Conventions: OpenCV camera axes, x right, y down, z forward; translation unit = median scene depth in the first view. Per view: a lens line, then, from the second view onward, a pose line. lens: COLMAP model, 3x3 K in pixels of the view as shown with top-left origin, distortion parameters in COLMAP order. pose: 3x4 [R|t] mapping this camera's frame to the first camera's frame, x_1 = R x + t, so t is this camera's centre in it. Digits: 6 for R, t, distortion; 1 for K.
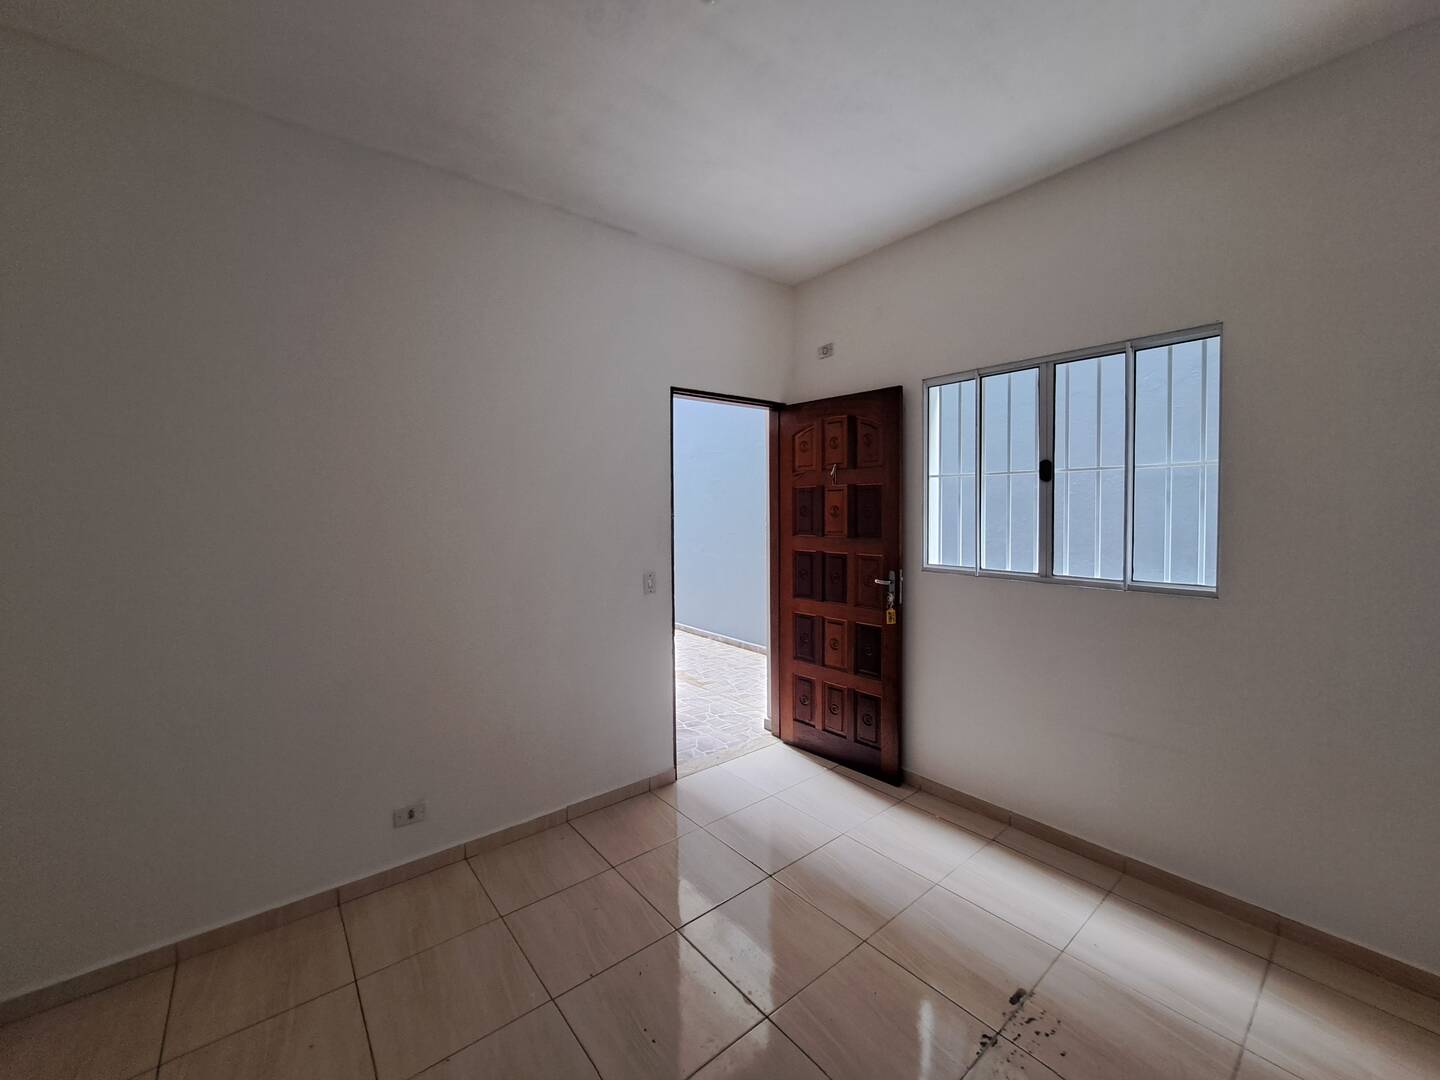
lens RADIAL K [[578.5, 0, 718.5], [0, 578.5, 534.7], [0, 0, 1]] dist [-0.000241, -0.000147]
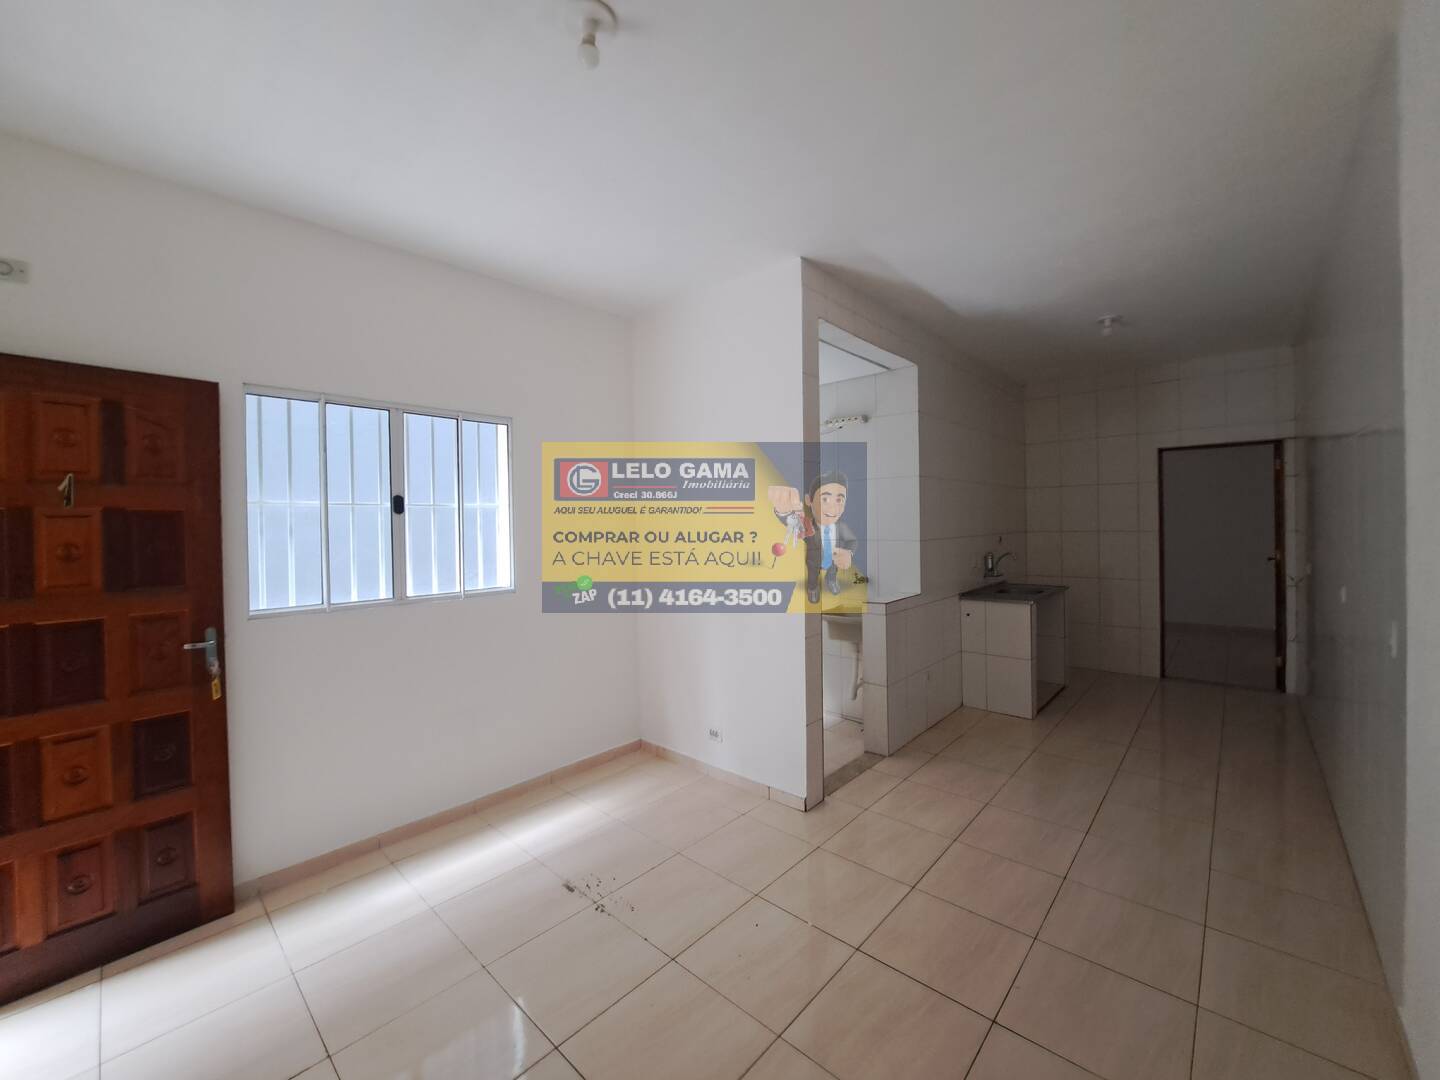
lens RADIAL K [[578.5, 0, 716.3], [0, 578.5, 533.8], [0, 0, 1]] dist [-0.000241, -0.000147]
pose [[-0.132652, -0.010385, 0.991108, -0.493064], [0.061222, 0.997950, 0.018651, -0.029801], [-0.989270, 0.063152, -0.131745, 0.427330]]
